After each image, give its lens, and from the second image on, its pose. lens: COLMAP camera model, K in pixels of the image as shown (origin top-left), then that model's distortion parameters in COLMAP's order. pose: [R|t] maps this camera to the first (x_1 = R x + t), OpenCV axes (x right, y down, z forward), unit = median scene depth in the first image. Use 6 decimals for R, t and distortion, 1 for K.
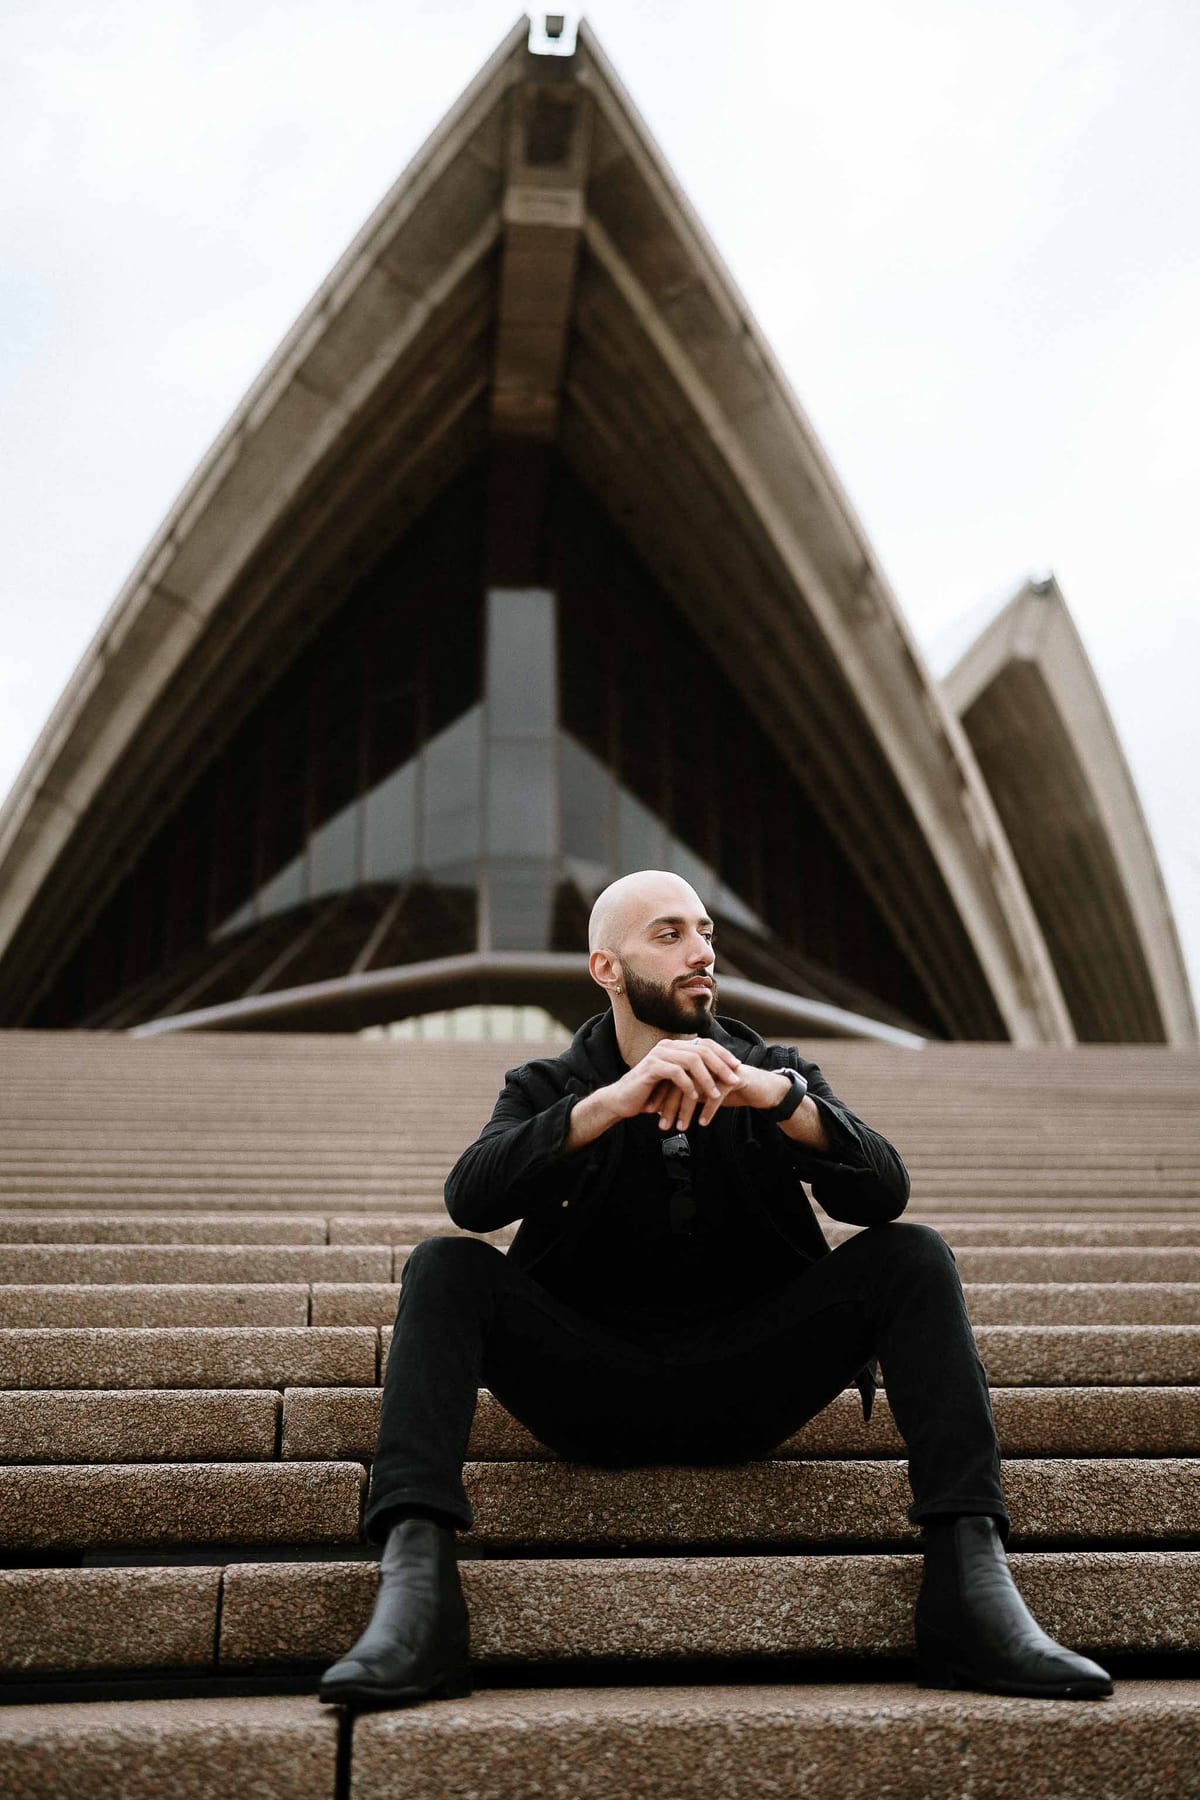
lens RADIAL K [[1699.2, 0, 588.3], [0, 1699.2, 897.9], [0, 0, 1]] dist [0.010320, 0.000000]
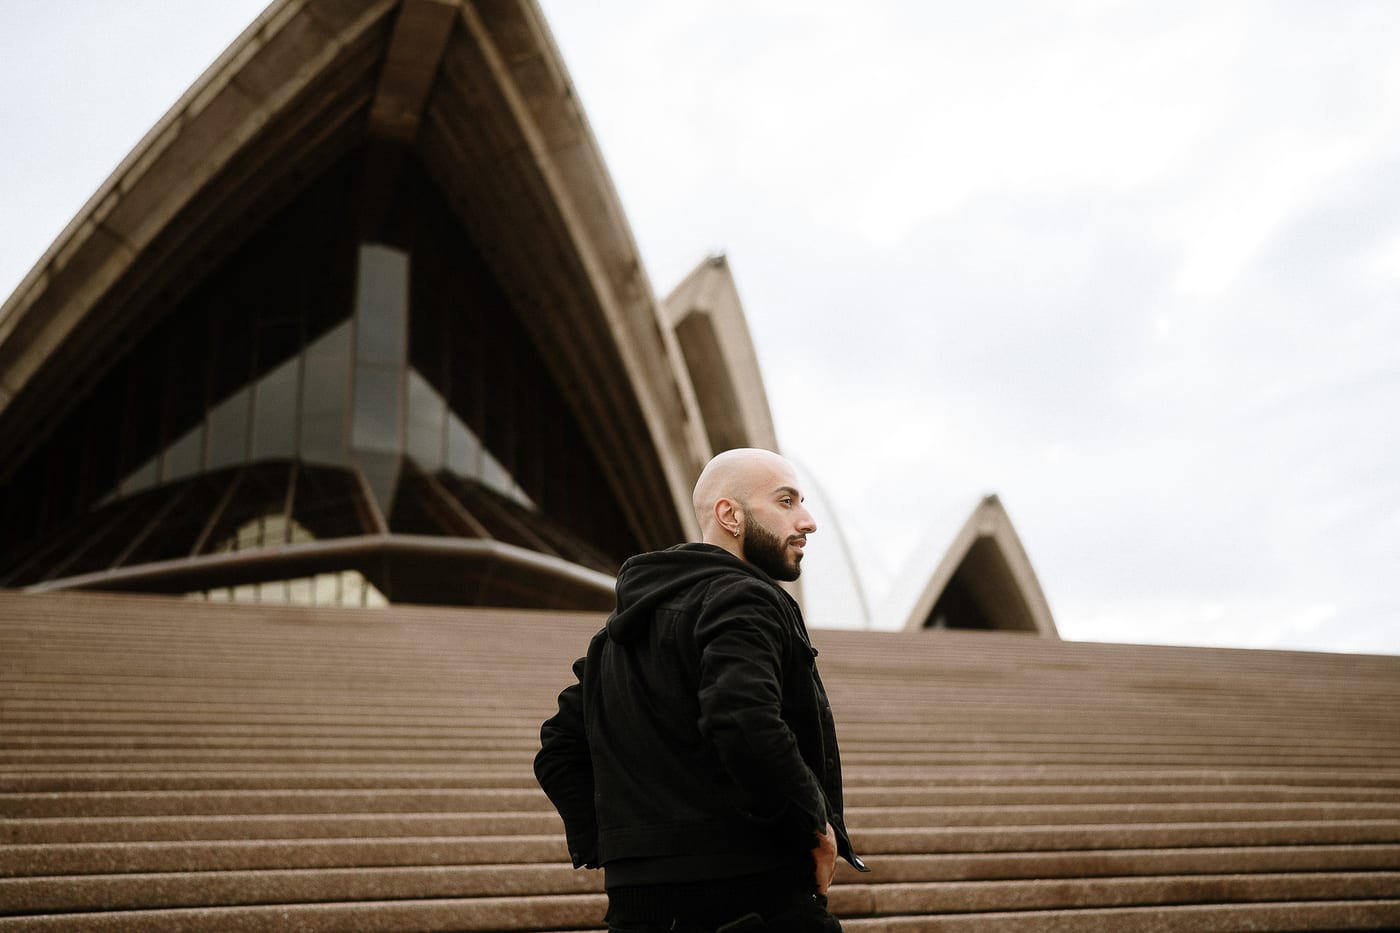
lens RADIAL K [[1321.6, 0, 681.1], [0, 1321.6, 456.8], [0, 0, 1]] dist [0.010320, 0.000000]
pose [[0.961936, 0.061959, 0.266159, -0.087751], [-0.062543, 0.998022, -0.006291, -0.029073], [-0.266022, -0.010594, 0.963909, -0.085843]]
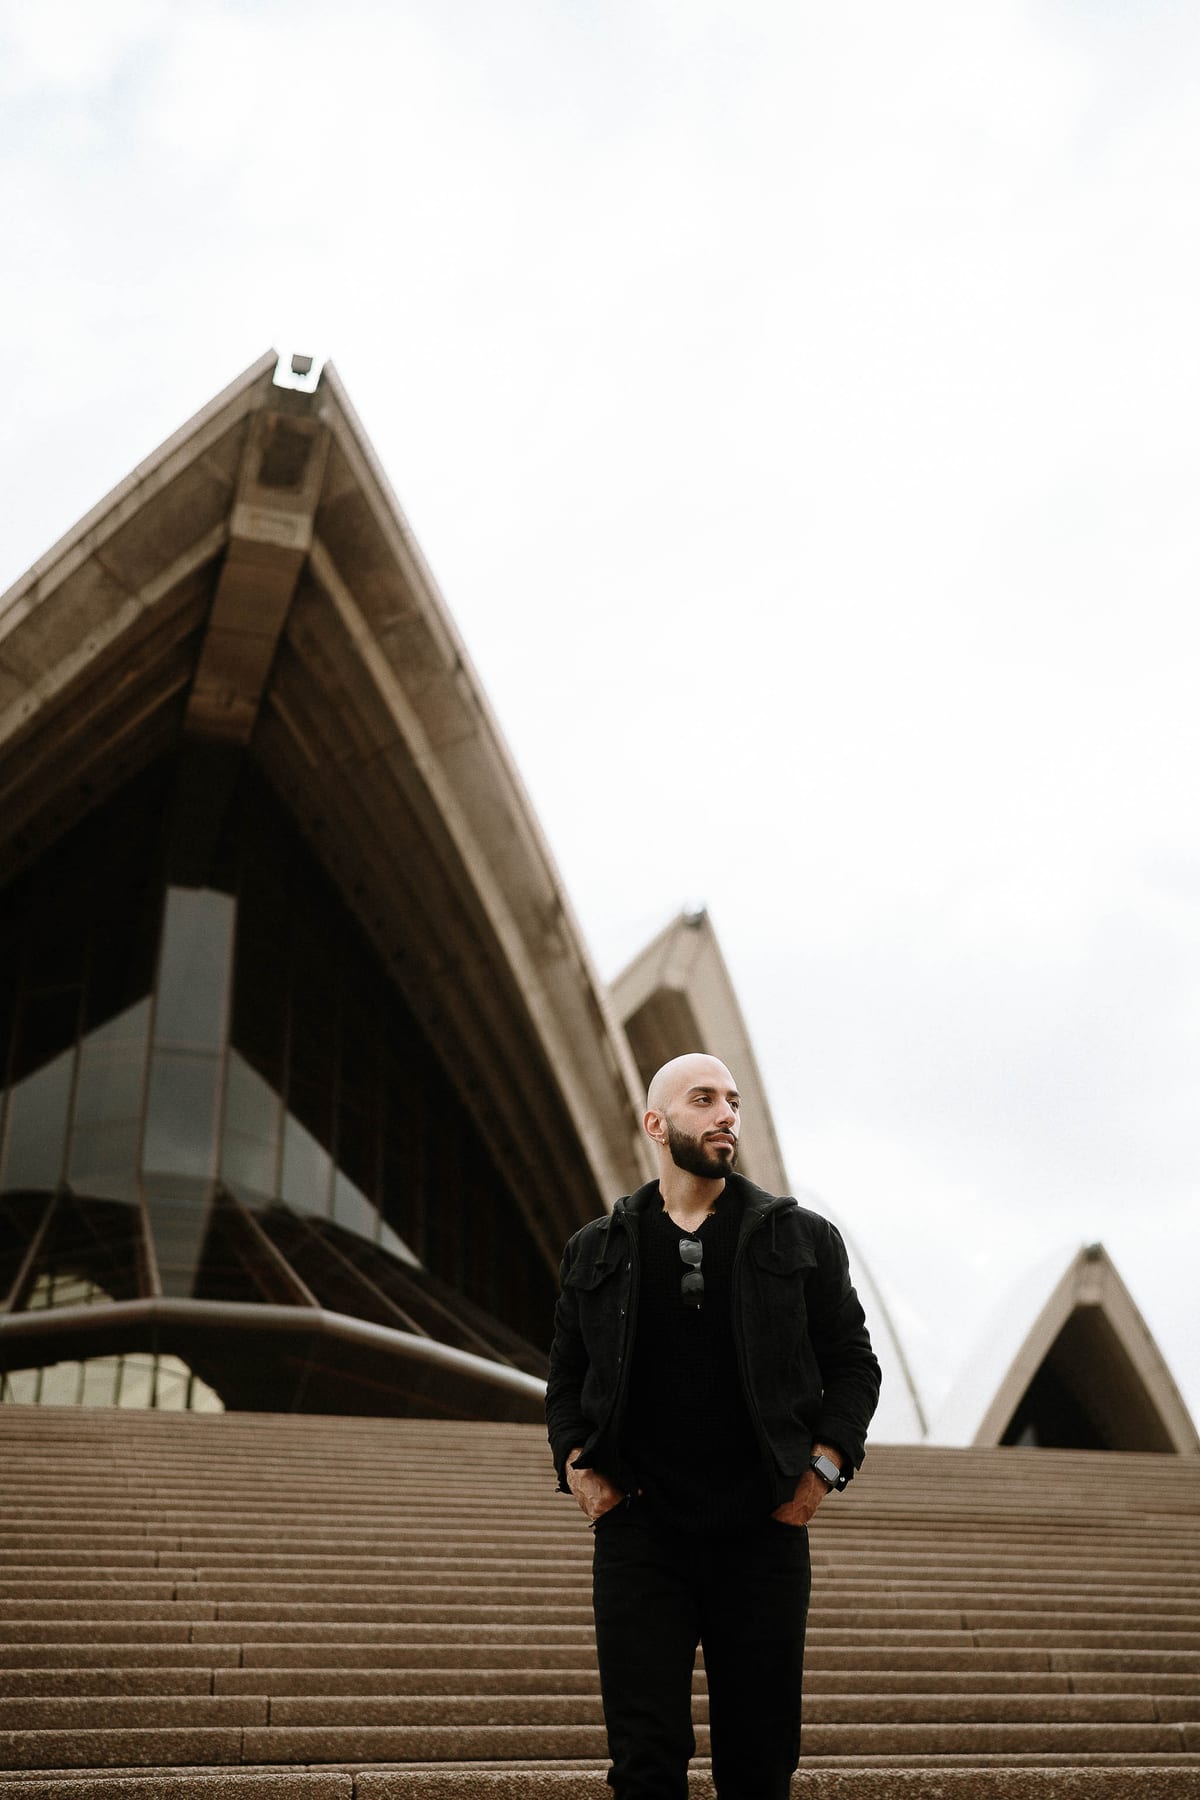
lens RADIAL K [[1794.2, 0, 575.4], [0, 1794.2, 911.3], [0, 0, 1]] dist [-0.038067, 0.000000]
pose [[0.974184, 0.092516, 0.205929, -0.043749], [-0.058984, 0.984795, -0.163399, -0.021159], [-0.217915, 0.147034, 0.964828, -0.015659]]
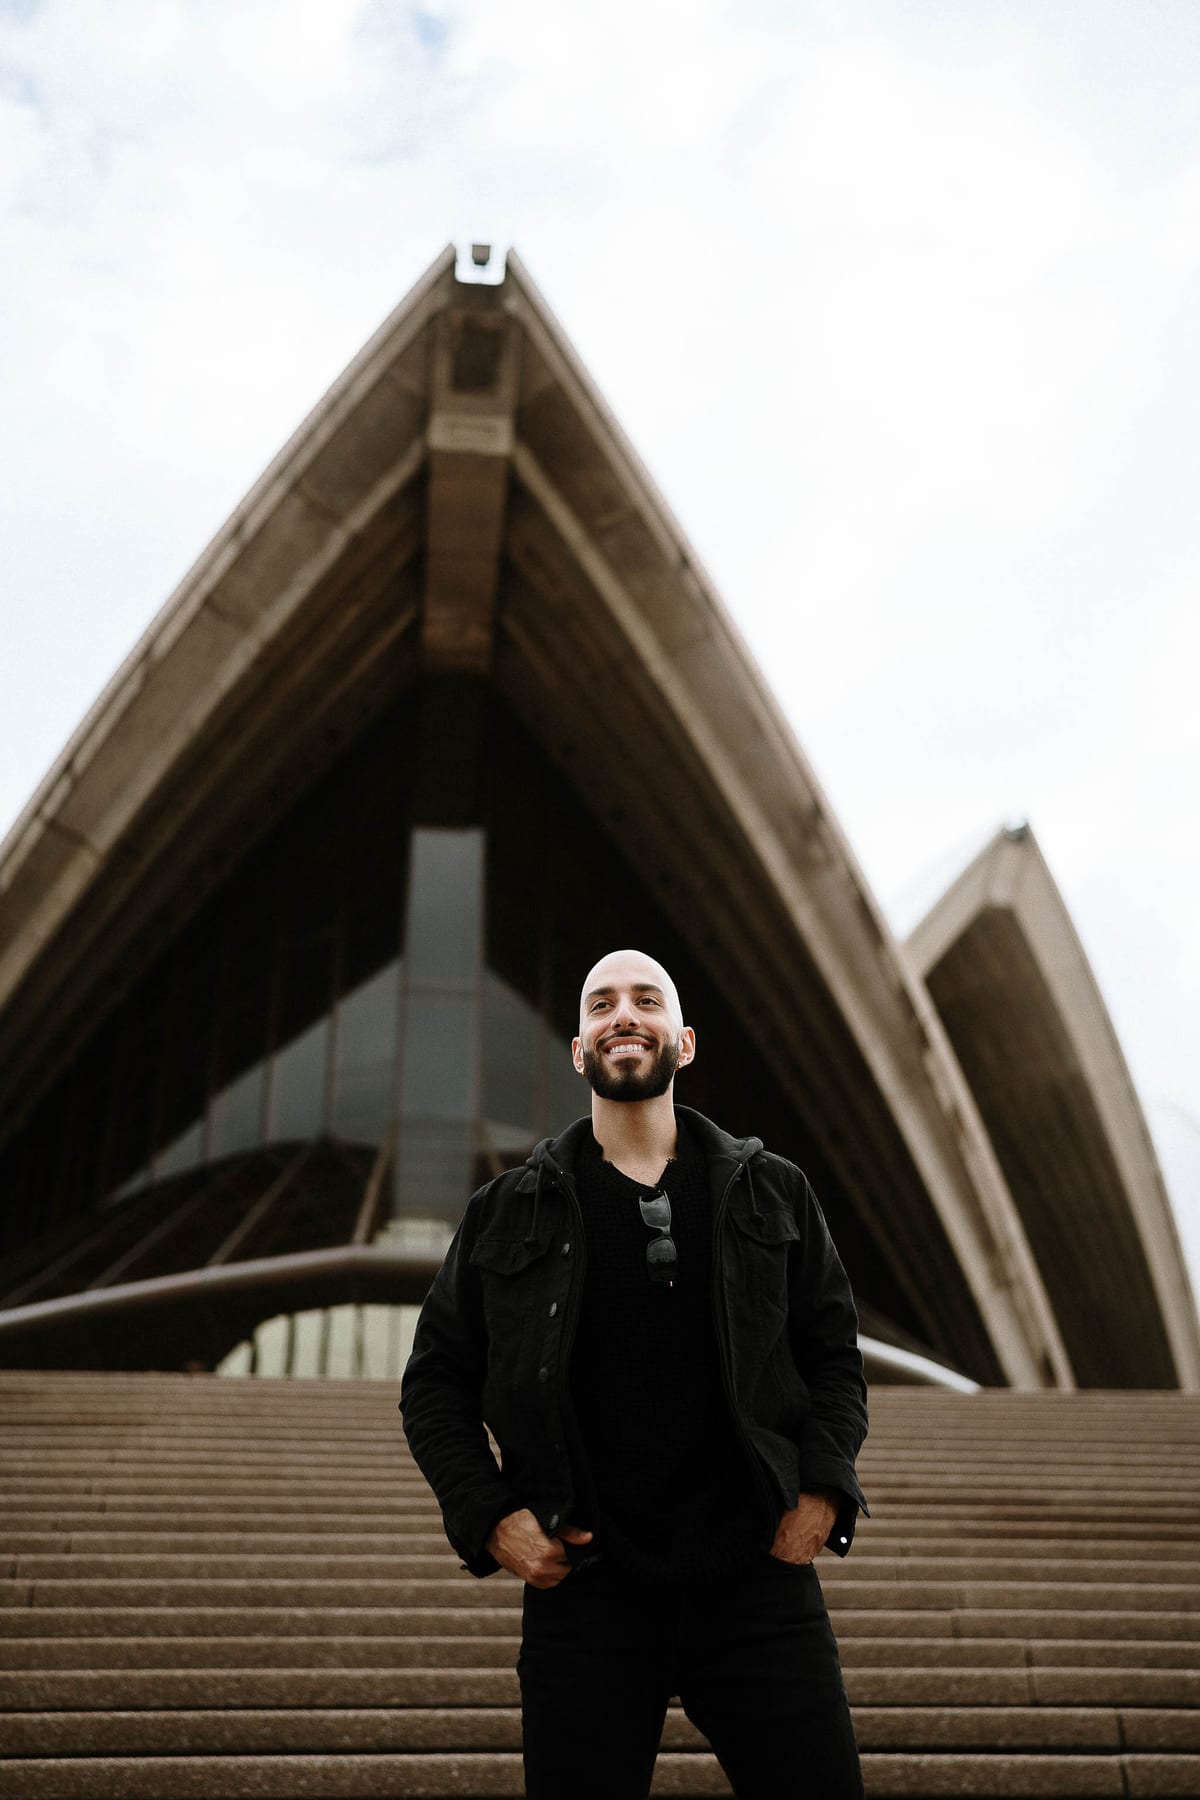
lens RADIAL K [[1699.2, 0, 587.4], [0, 1699.2, 907.1], [0, 0, 1]] dist [0.010320, 0.000000]
pose [[0.999905, 0.012626, 0.005579, 0.034183], [-0.011783, 0.991240, -0.131544, -0.018601], [-0.007191, 0.131465, 0.991295, 0.085769]]
